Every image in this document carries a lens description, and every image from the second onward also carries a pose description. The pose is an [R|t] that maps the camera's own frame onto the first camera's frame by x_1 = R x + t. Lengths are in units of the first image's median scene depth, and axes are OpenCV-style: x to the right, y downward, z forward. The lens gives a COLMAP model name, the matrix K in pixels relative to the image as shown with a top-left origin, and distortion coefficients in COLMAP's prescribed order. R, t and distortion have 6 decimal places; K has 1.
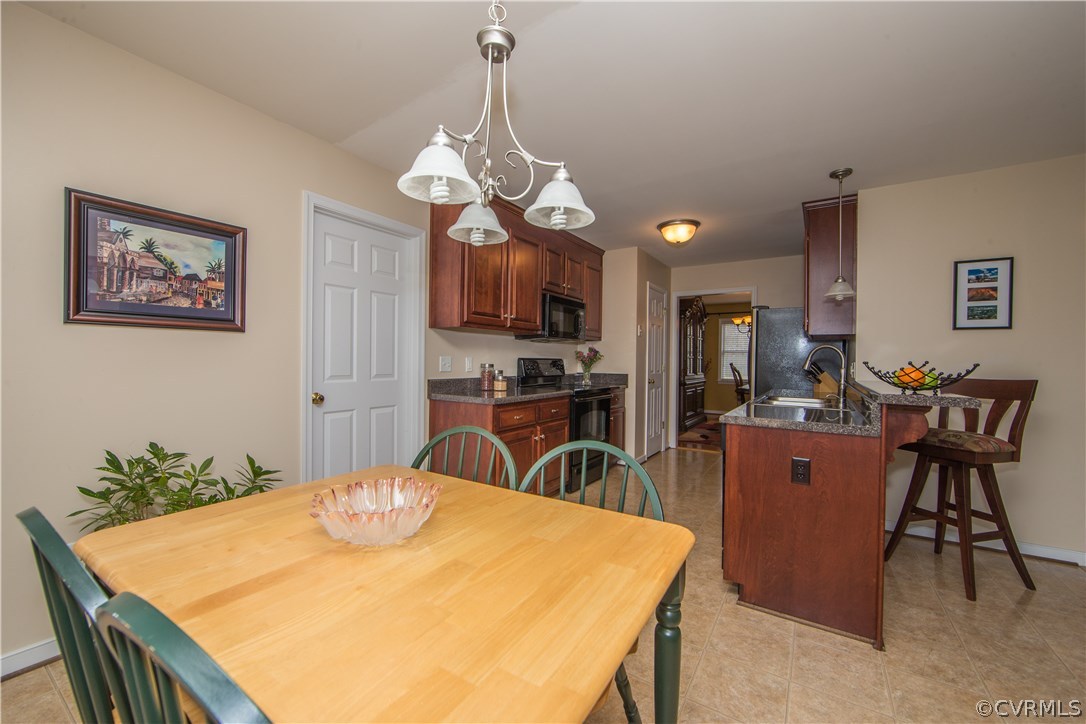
lens RADIAL K [[432.3, 0, 537.6], [0, 432.3, 358.0], [0, 0, 1]] dist [-0.001616, -0.000161]
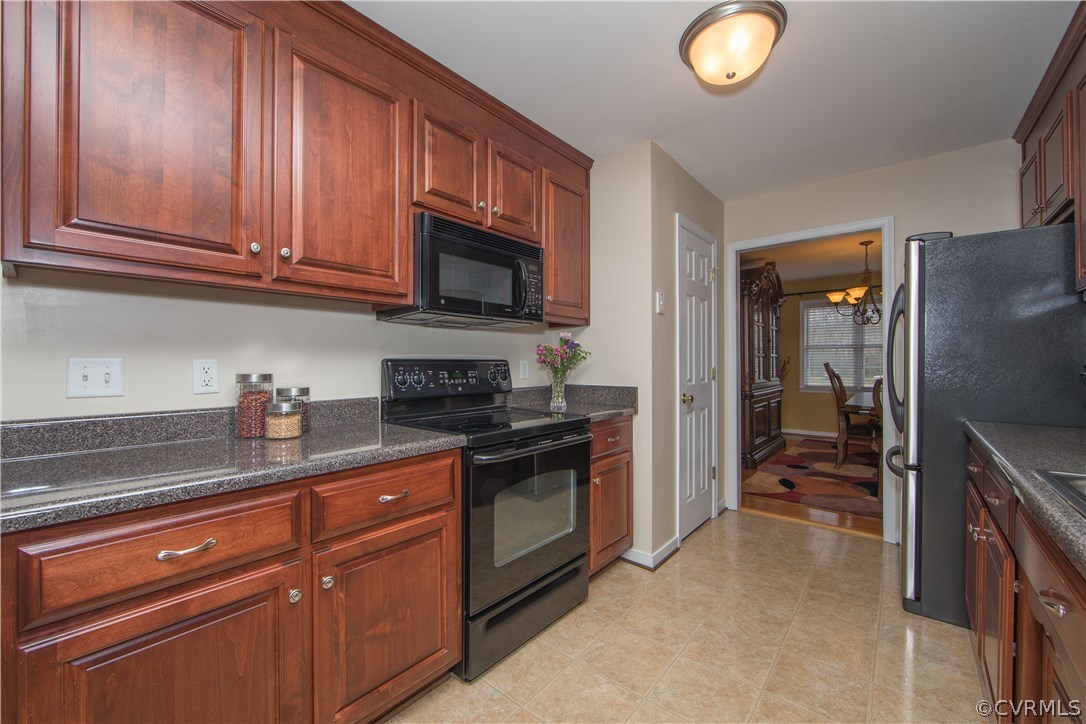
lens RADIAL K [[432.3, 0, 537.6], [0, 432.3, 358.0], [0, 0, 1]] dist [-0.001616, -0.000161]
pose [[0.991718, -0.012647, -0.127807, 0.155905], [0.012148, 0.999915, -0.004680, 0.002776], [0.127855, 0.003088, 0.991788, 0.464613]]
